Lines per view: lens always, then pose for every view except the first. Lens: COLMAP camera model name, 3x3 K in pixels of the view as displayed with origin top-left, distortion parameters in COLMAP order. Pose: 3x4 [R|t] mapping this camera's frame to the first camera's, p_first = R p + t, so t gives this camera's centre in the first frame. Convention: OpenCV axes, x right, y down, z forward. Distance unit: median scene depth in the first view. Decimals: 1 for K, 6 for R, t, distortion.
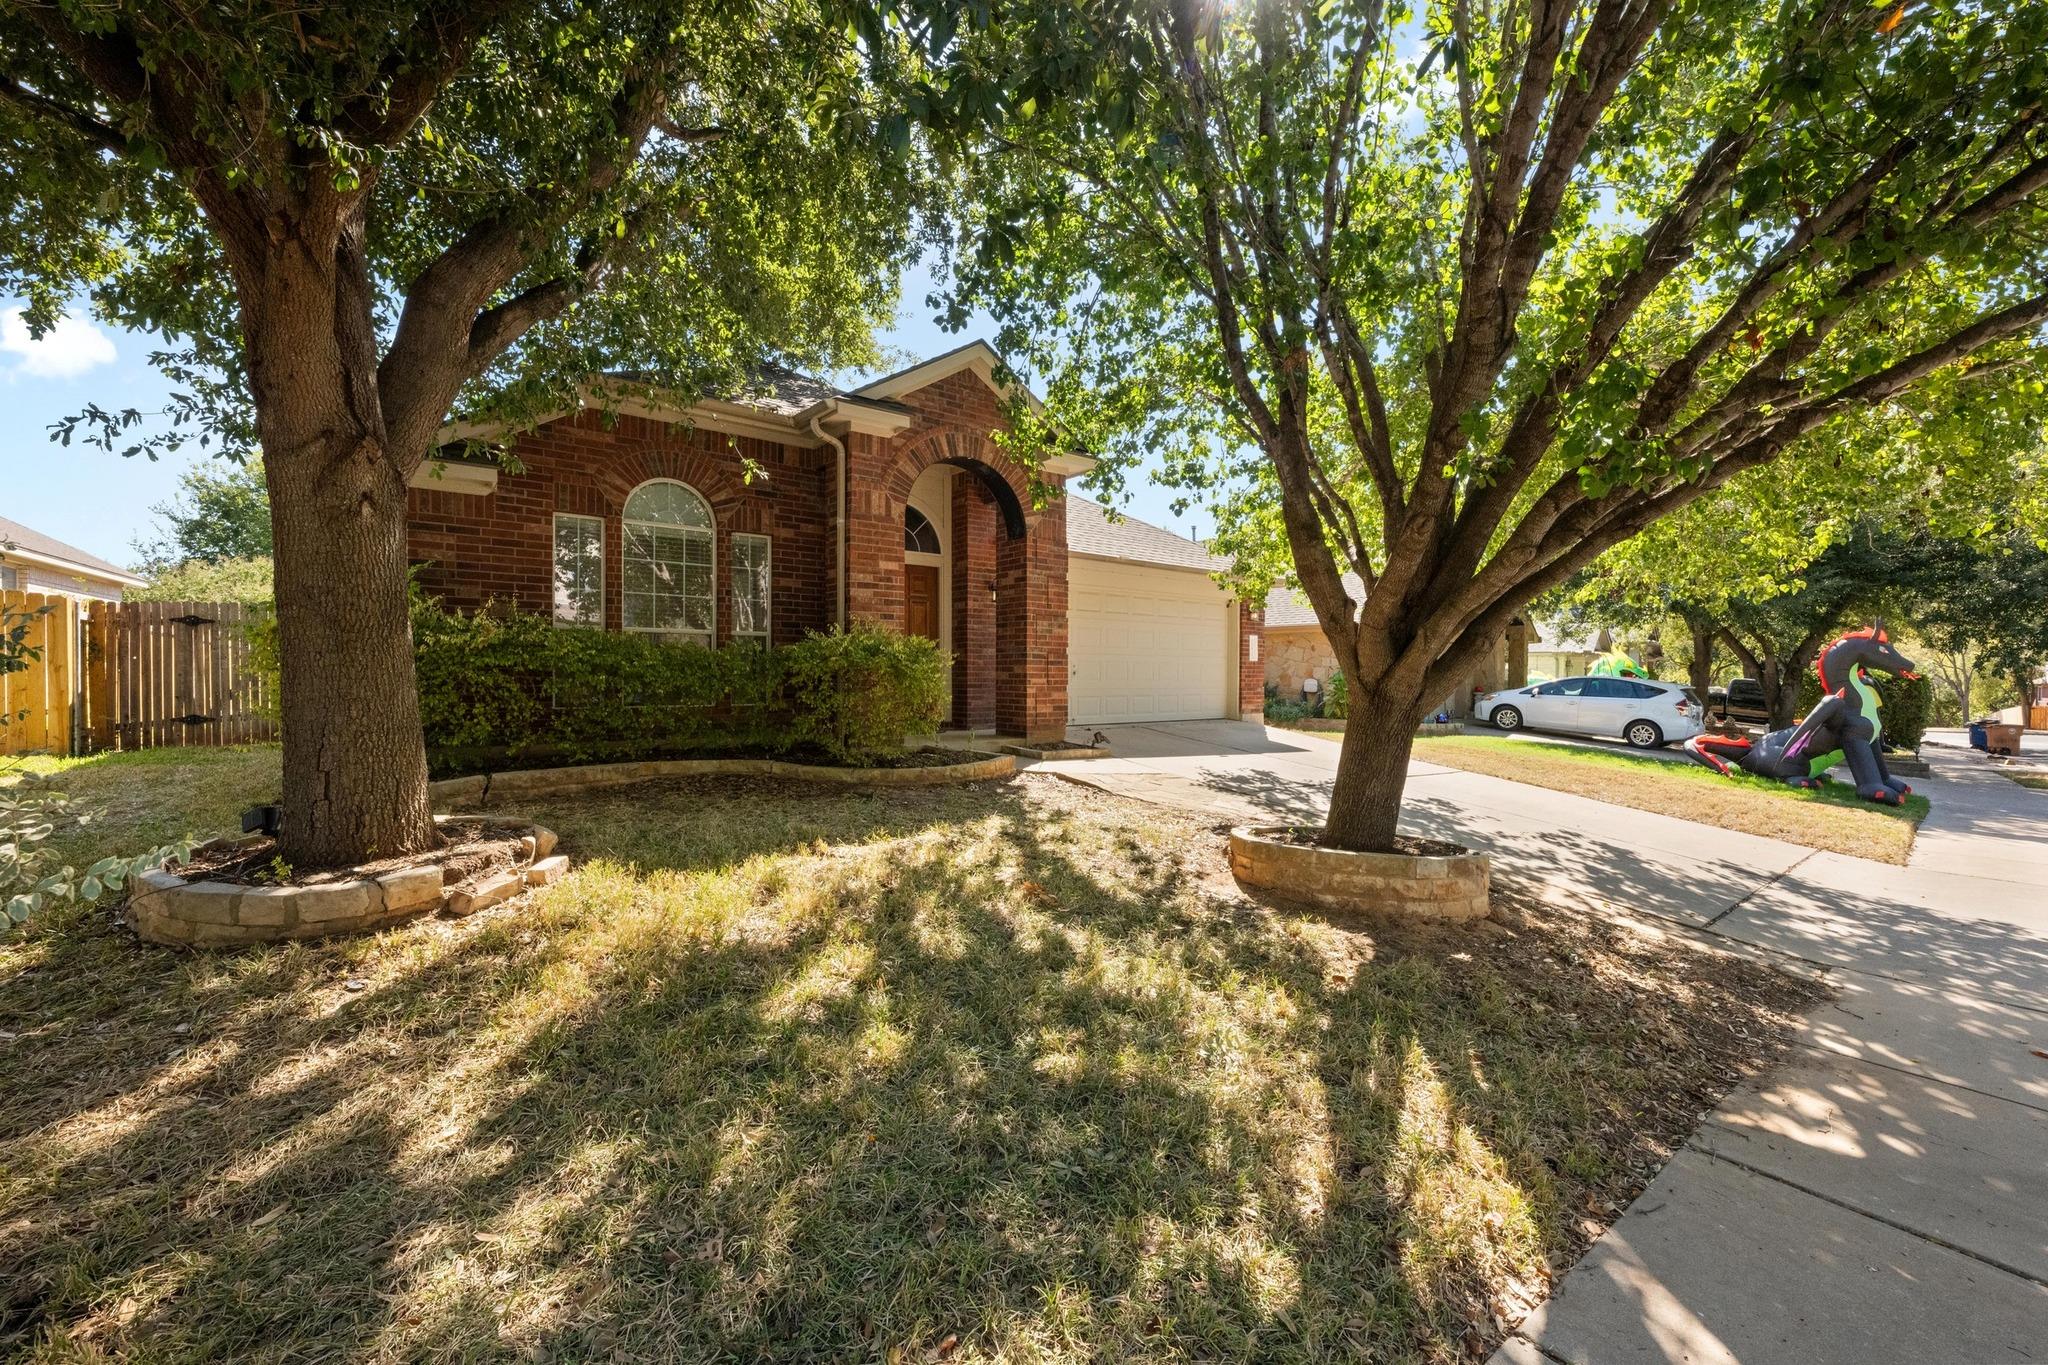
lens RADIAL K [[815.2, 0, 1027.0], [0, 815.2, 672.1], [0, 0, 1]] dist [0.001347, 0.000169]
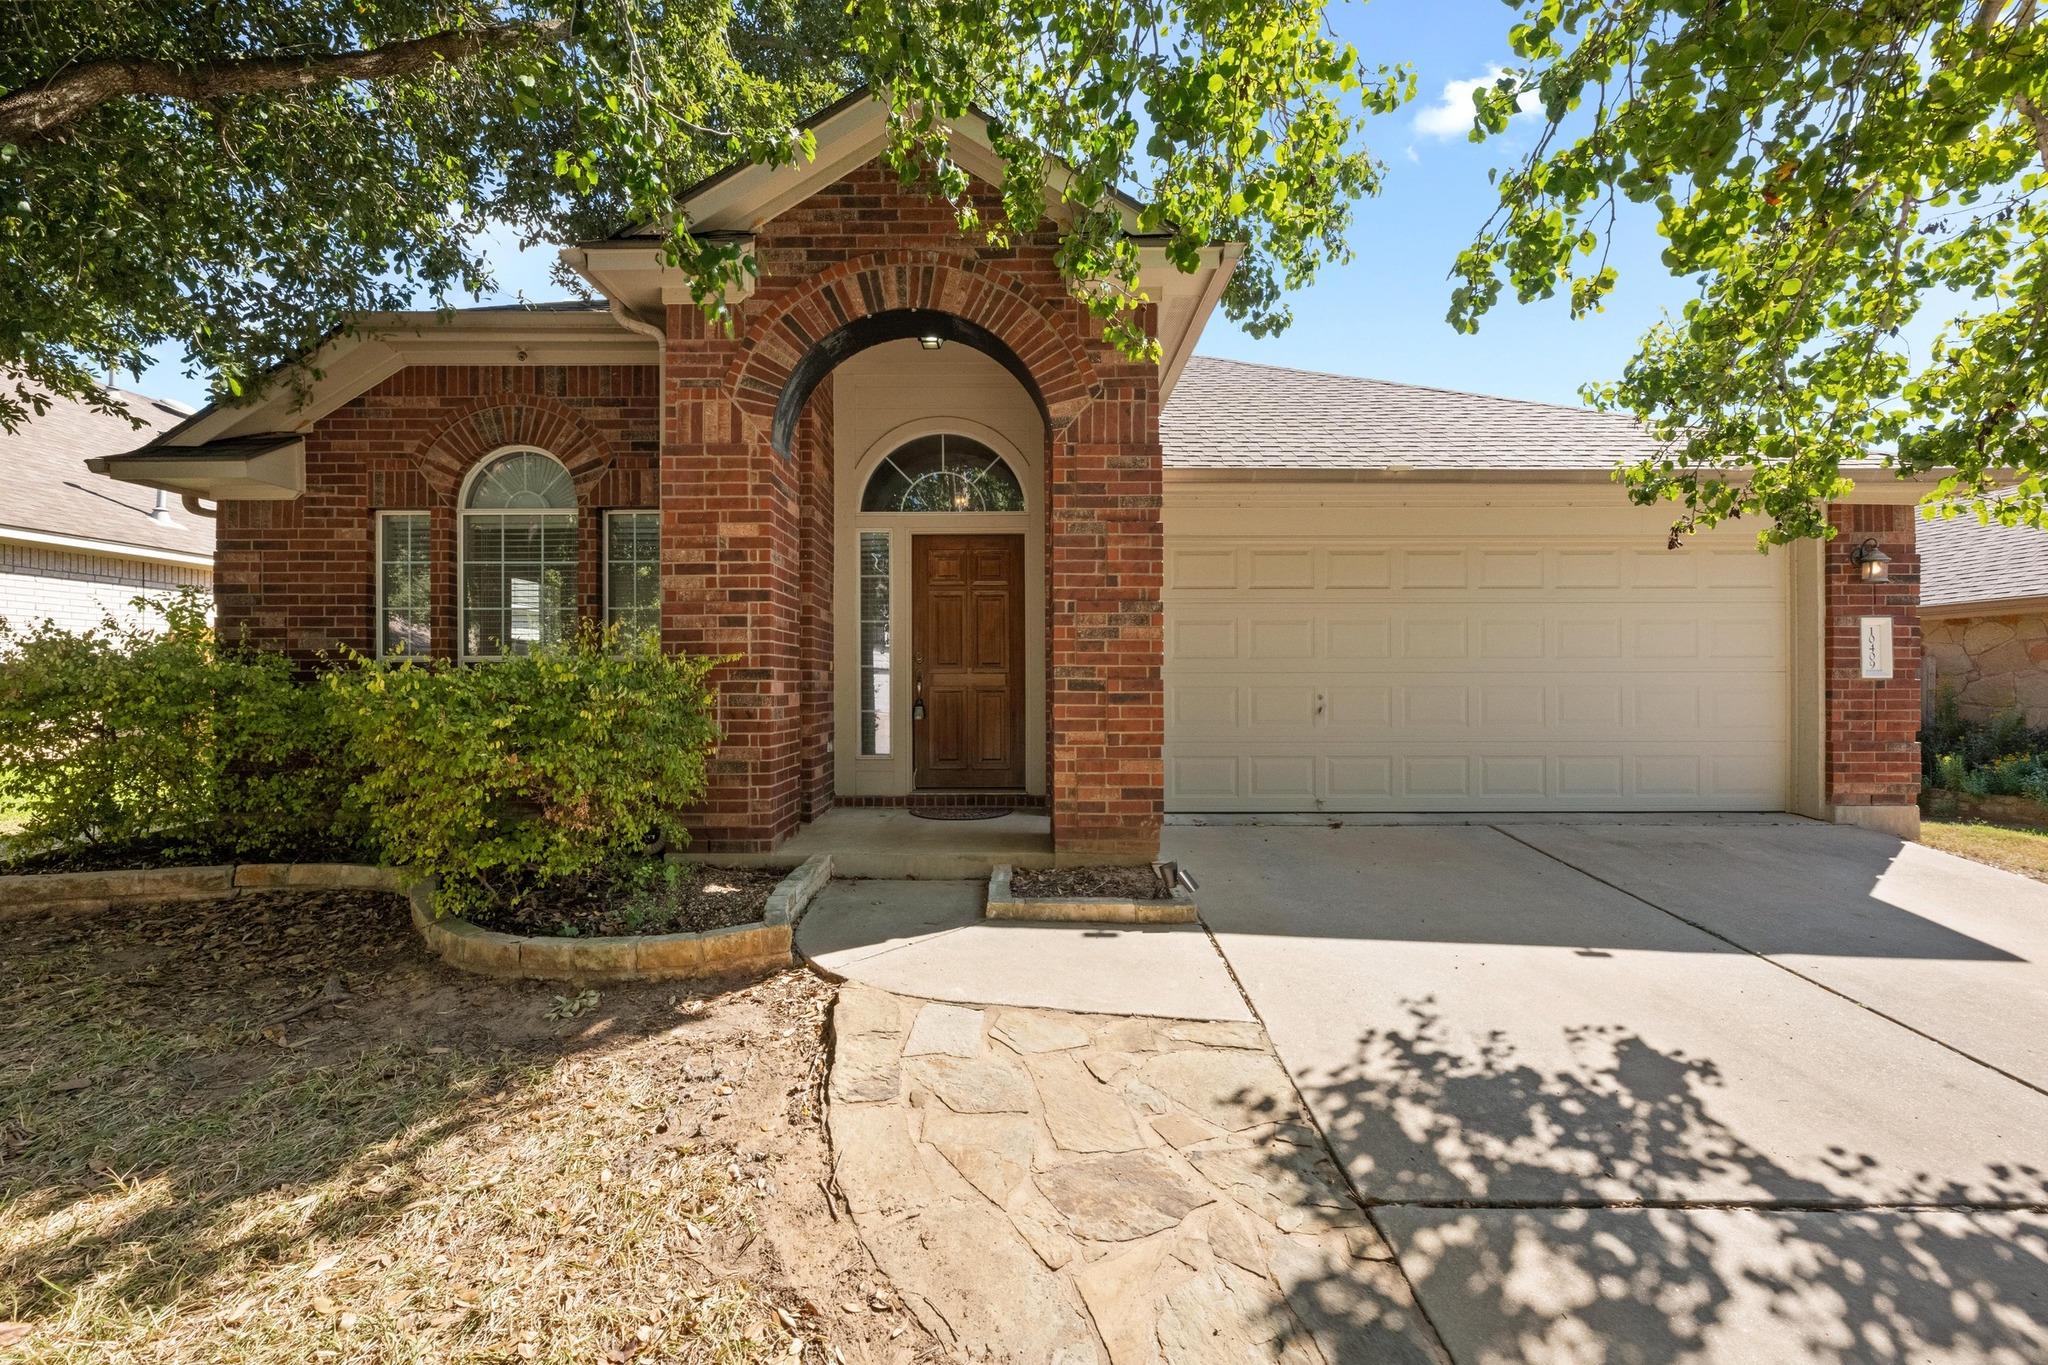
lens RADIAL K [[815.2, 0, 1027.0], [0, 815.2, 672.1], [0, 0, 1]] dist [0.001347, 0.000169]
pose [[0.782483, -0.016252, -0.622460, 0.283315], [0.007719, 0.999836, -0.016401, -0.018989], [0.622624, 0.008028, 0.782480, 0.581639]]
